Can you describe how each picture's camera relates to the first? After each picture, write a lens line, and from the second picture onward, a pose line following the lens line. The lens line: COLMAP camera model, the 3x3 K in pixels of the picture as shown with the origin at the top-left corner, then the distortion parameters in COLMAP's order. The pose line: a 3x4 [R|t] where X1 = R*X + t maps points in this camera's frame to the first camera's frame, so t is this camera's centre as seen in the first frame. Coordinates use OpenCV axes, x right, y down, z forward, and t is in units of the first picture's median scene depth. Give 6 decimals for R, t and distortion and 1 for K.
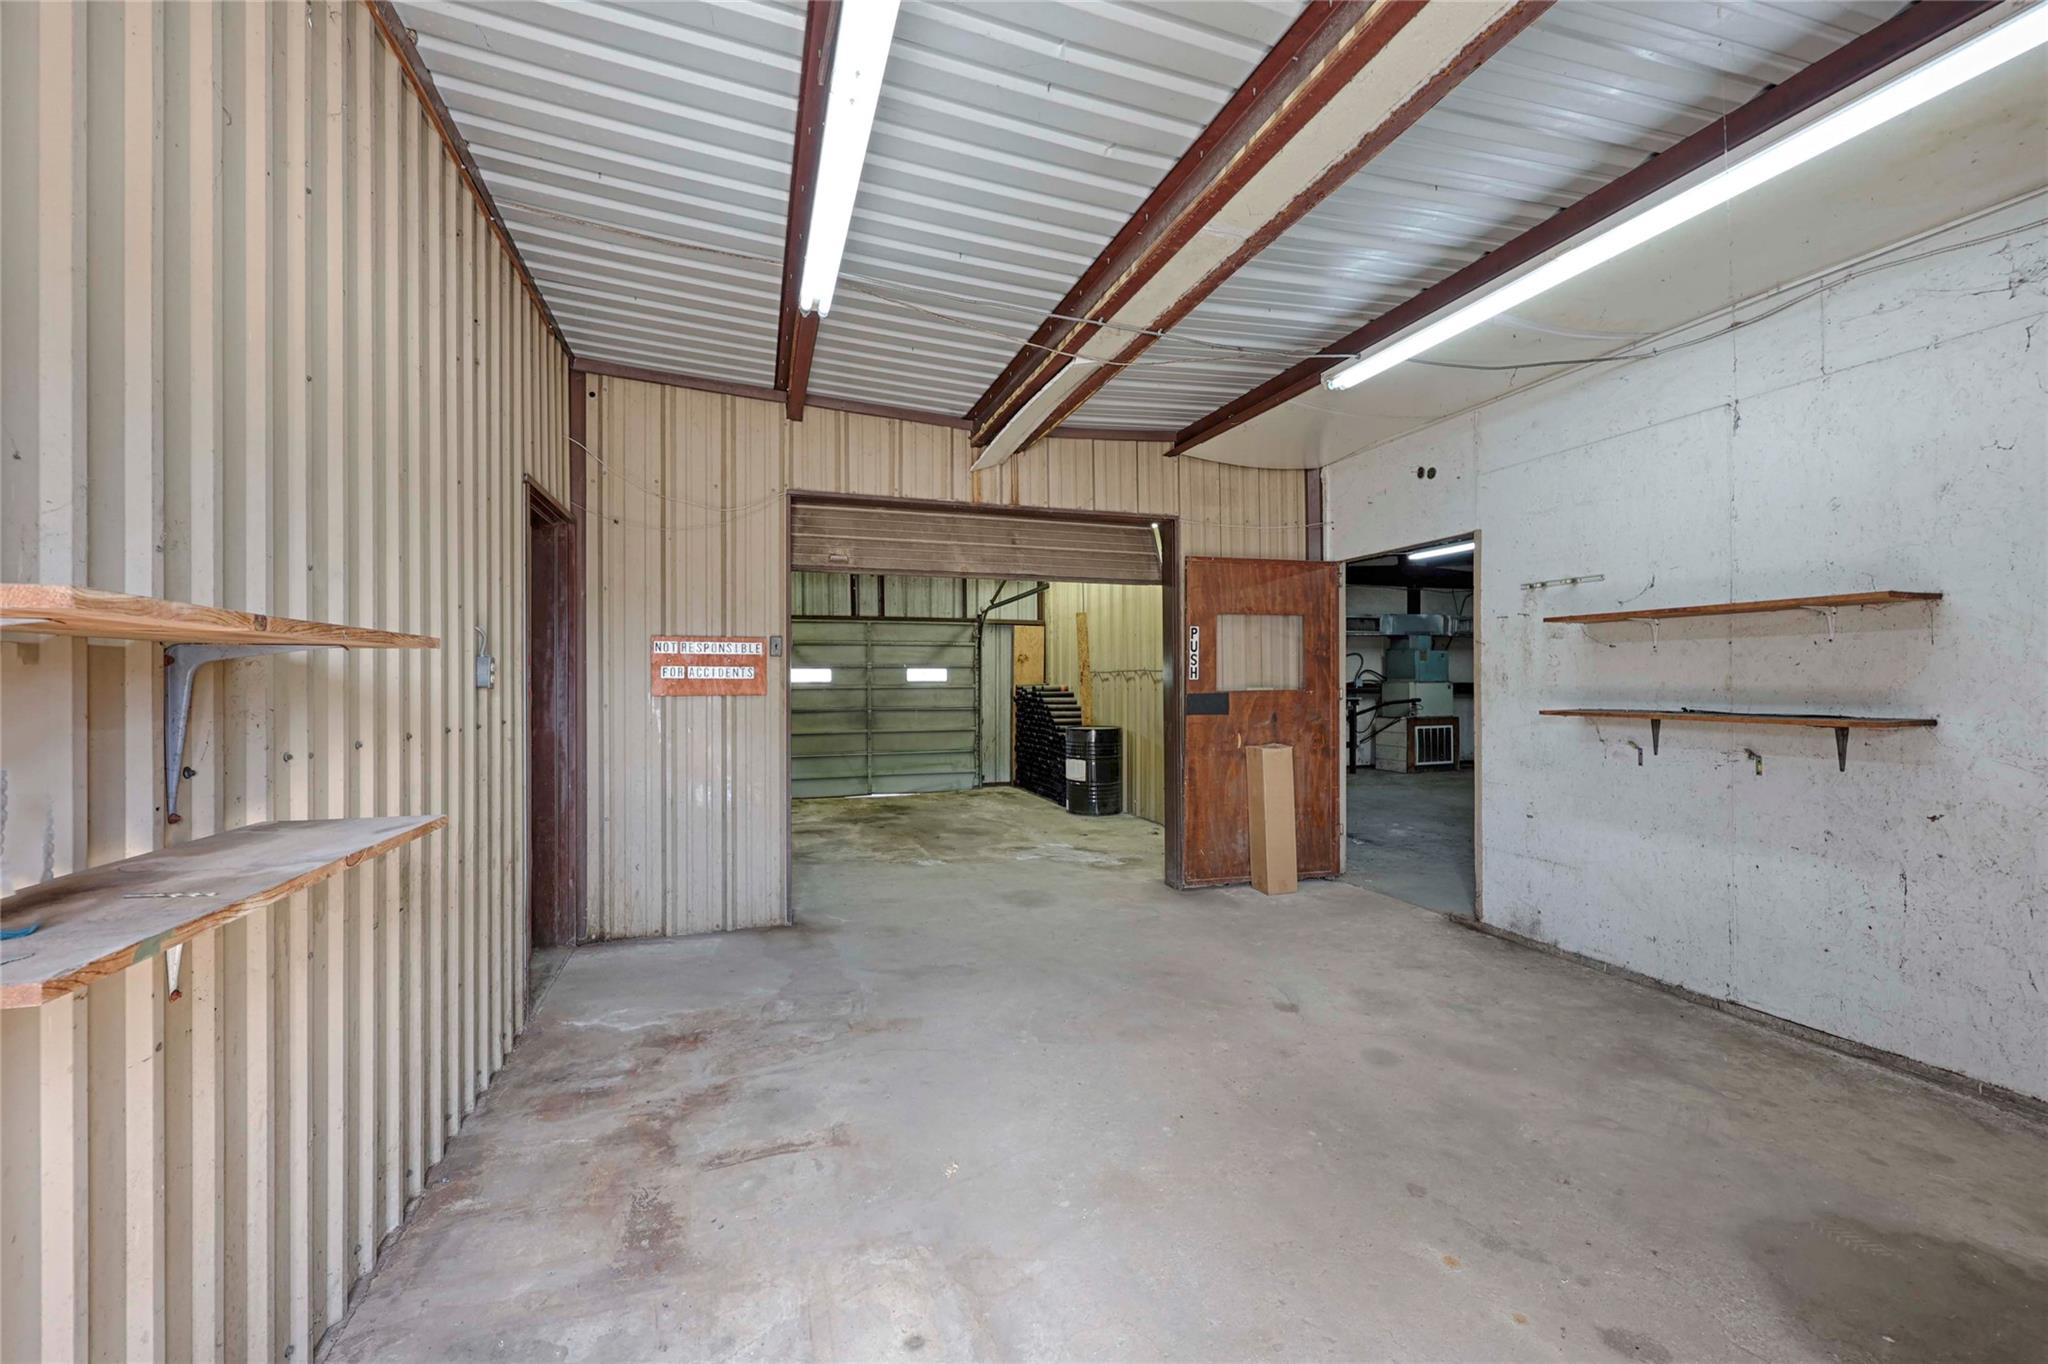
lens RADIAL K [[814.7, 0, 1021.9], [0, 814.7, 682.3], [0, 0, 1]] dist [-0.001402, -0.000139]
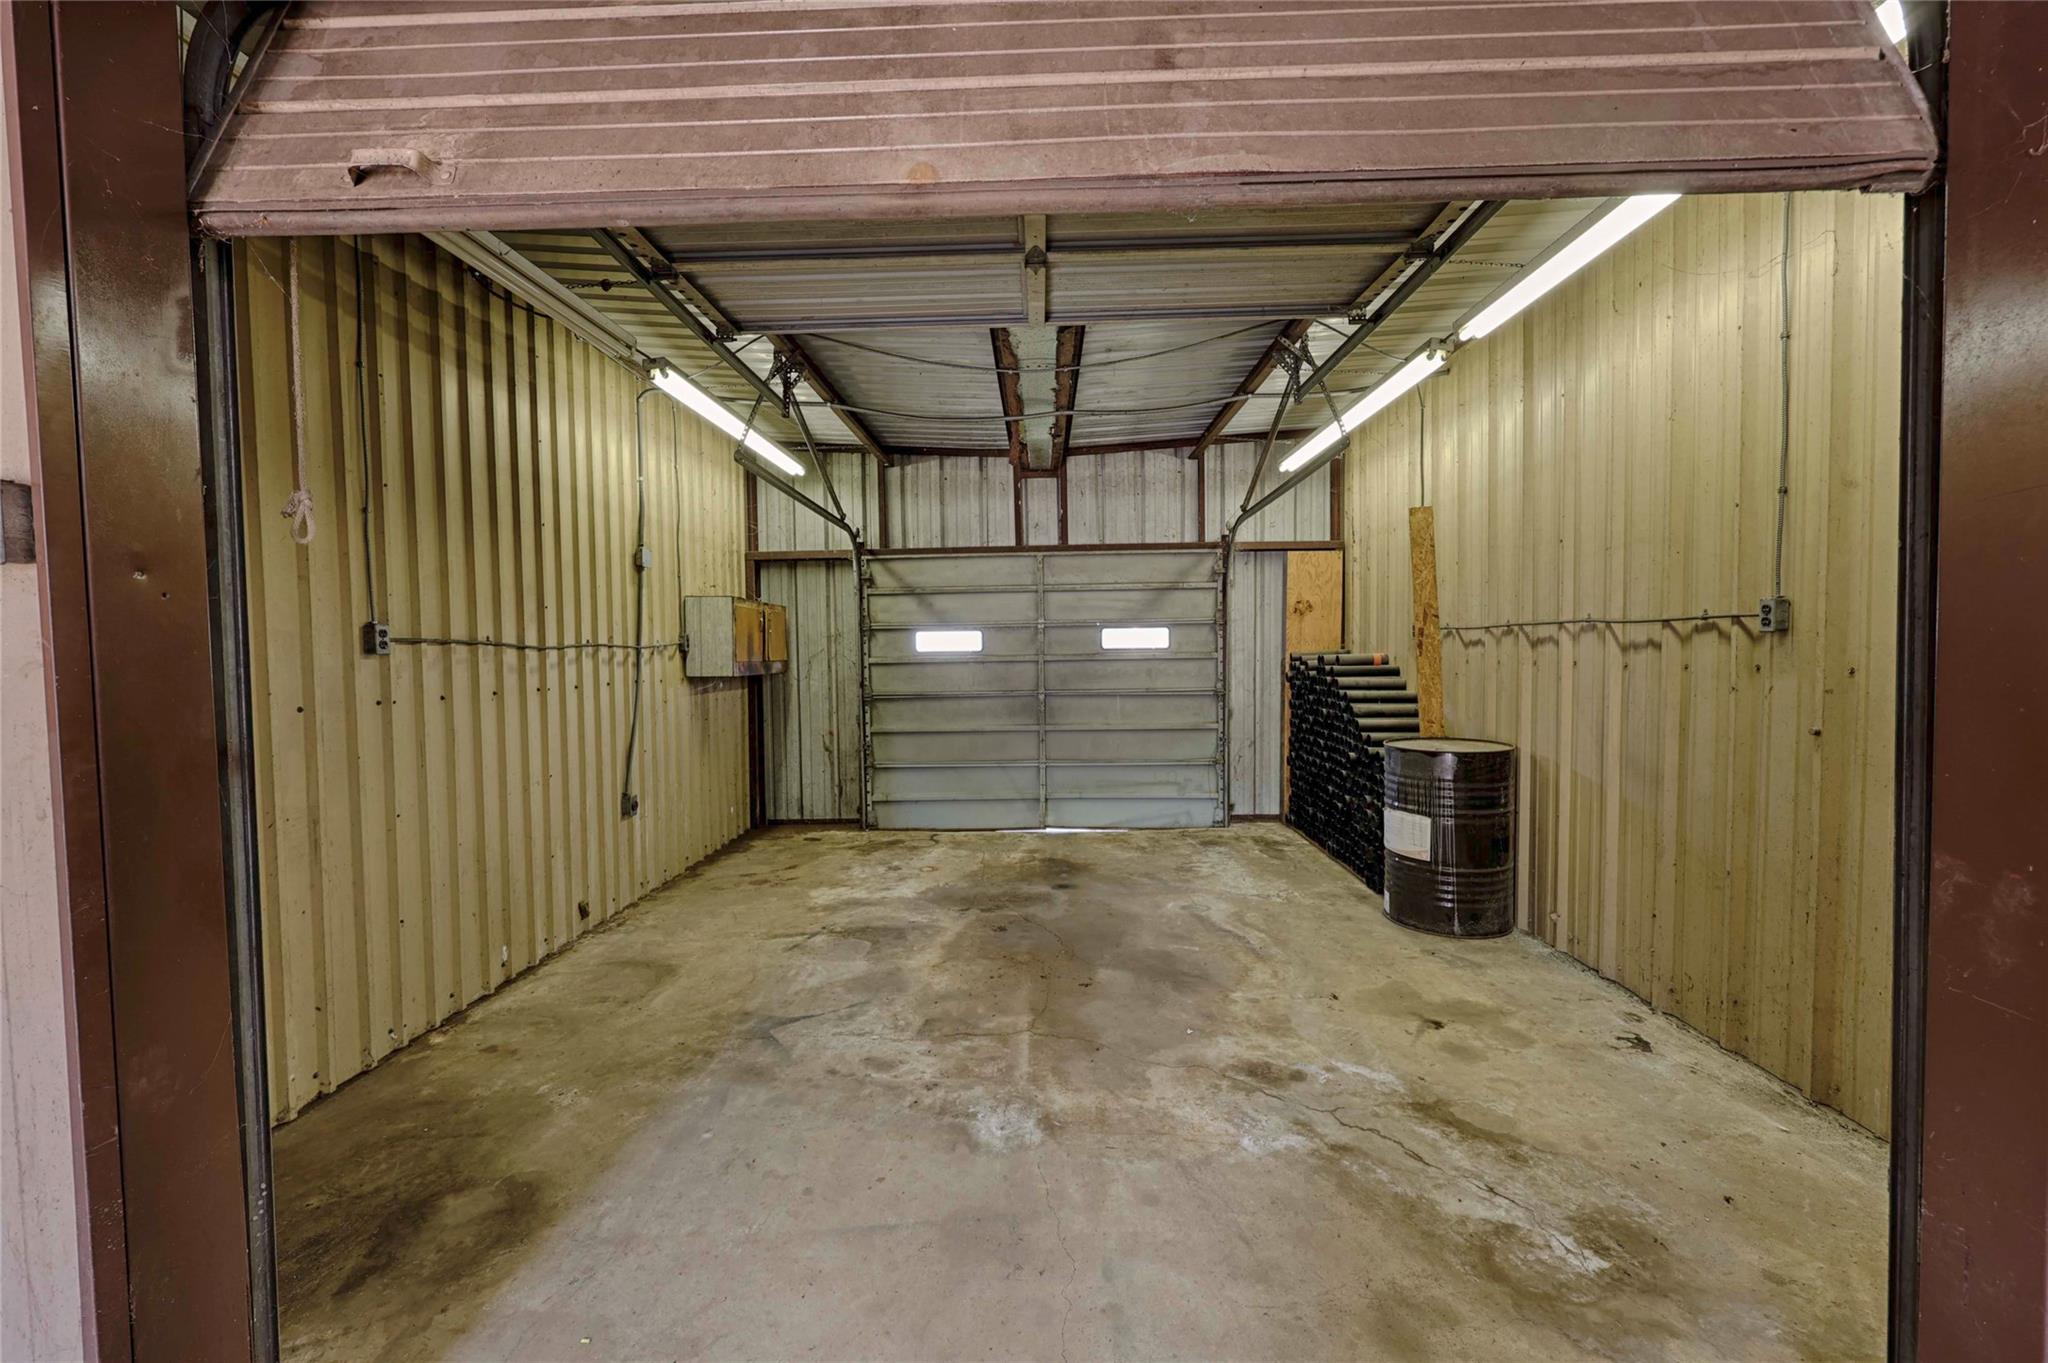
lens RADIAL K [[814.7, 0, 1016.9], [0, 814.7, 680.2], [0, 0, 1]] dist [-0.001402, -0.000139]
pose [[0.934944, 0.005938, -0.354747, 0.018516], [0.009524, 0.999080, 0.041824, -0.003646], [0.354668, -0.042481, 0.934027, 0.415672]]
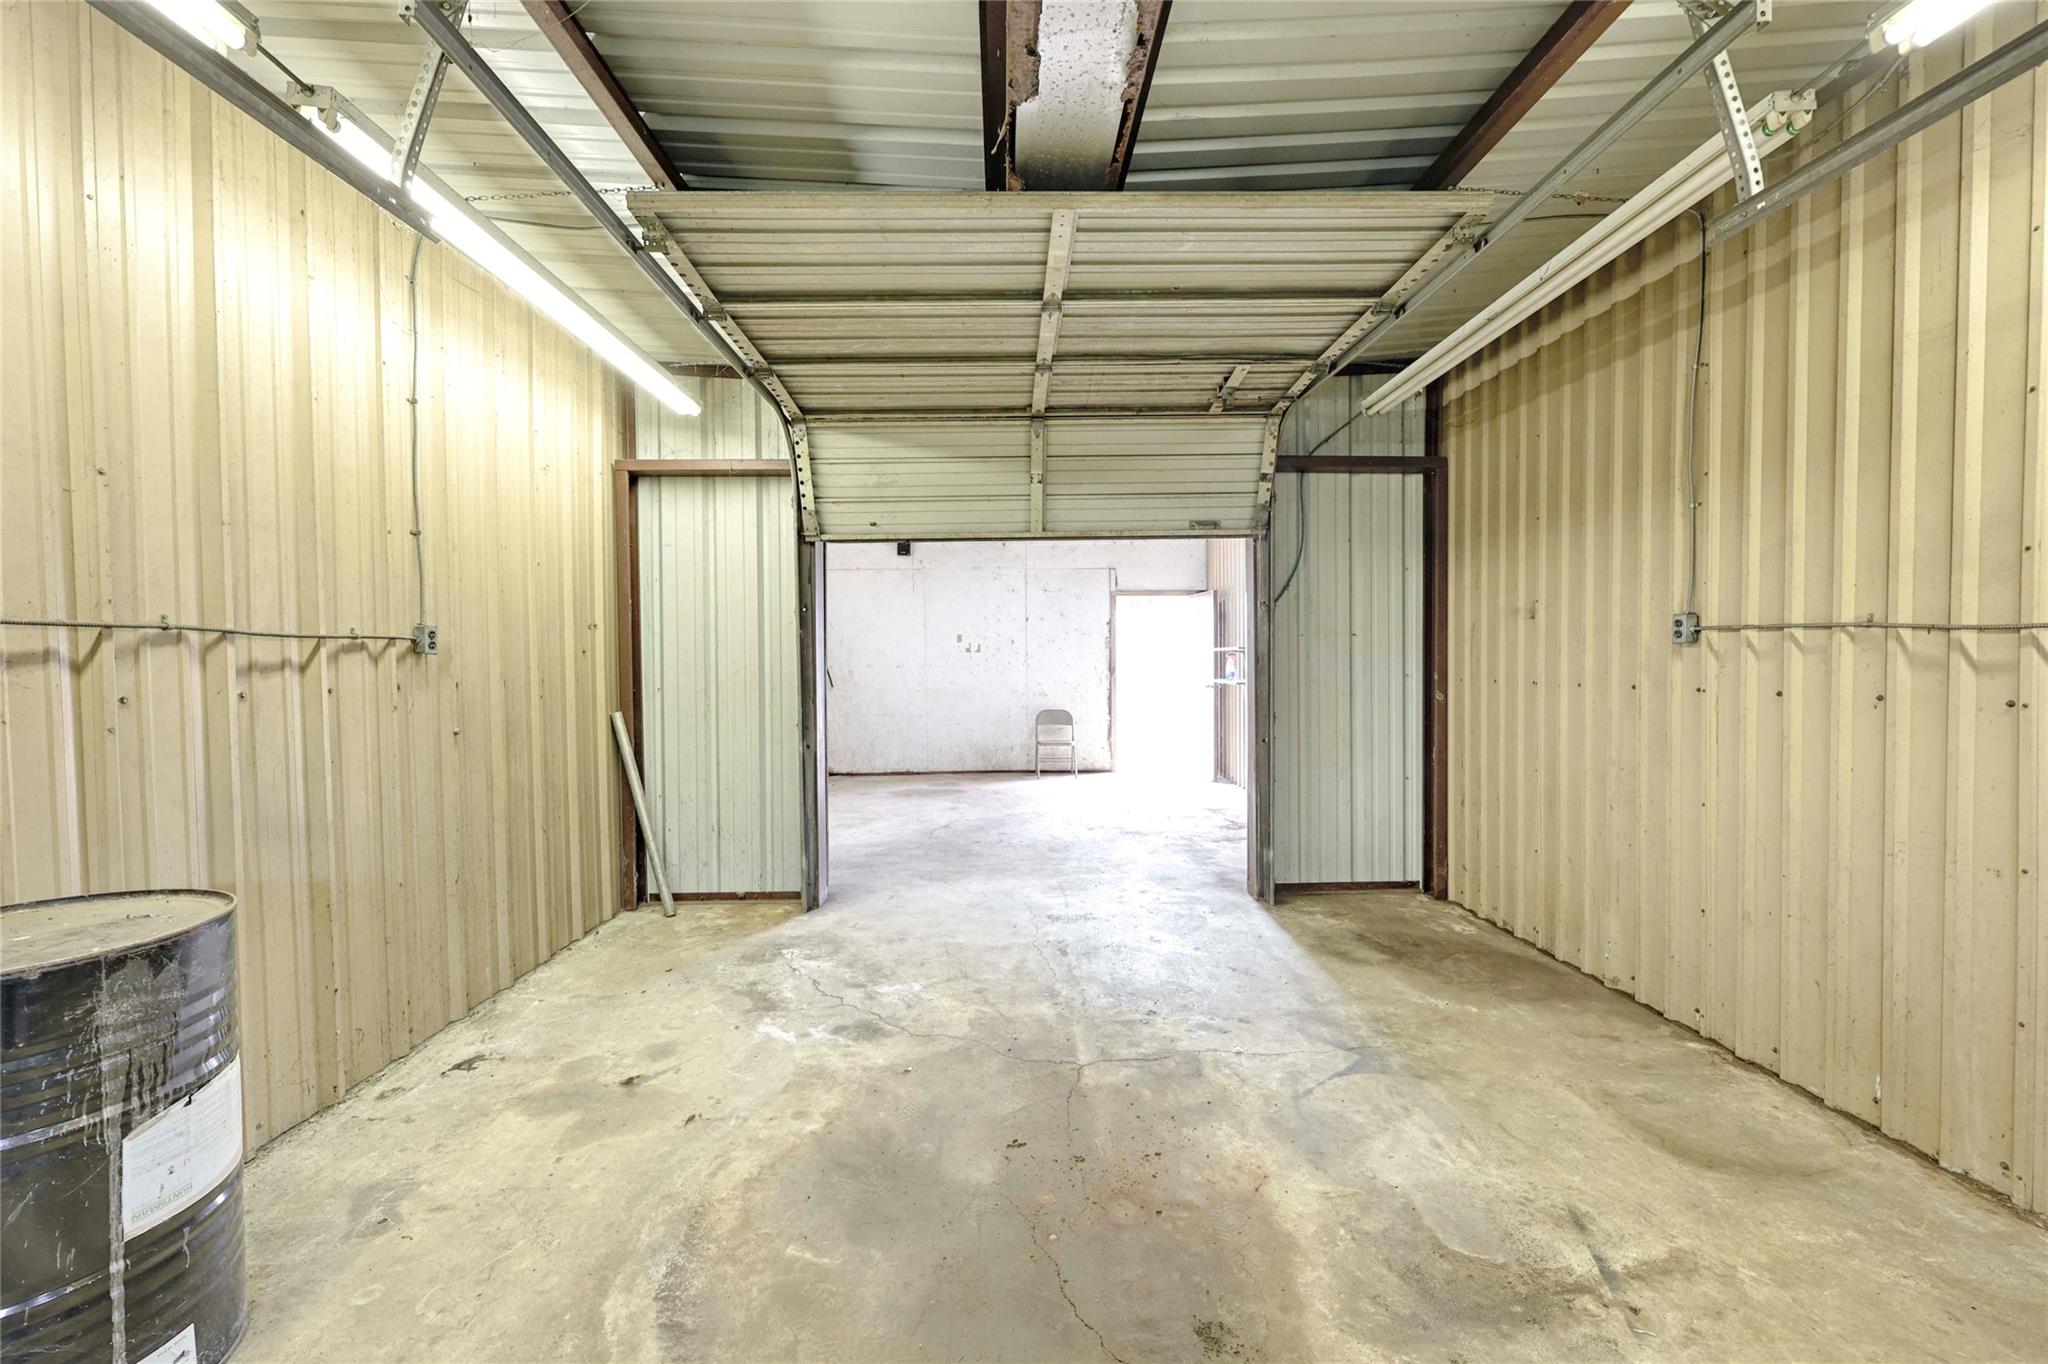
lens RADIAL K [[814.7, 0, 1026.1], [0, 814.7, 678.9], [0, 0, 1]] dist [-0.001402, -0.000139]
pose [[-0.954258, 0.007585, 0.298887, -0.117042], [0.015447, 0.999594, 0.023949, -0.001111], [-0.298584, 0.027471, -0.953988, 0.855200]]
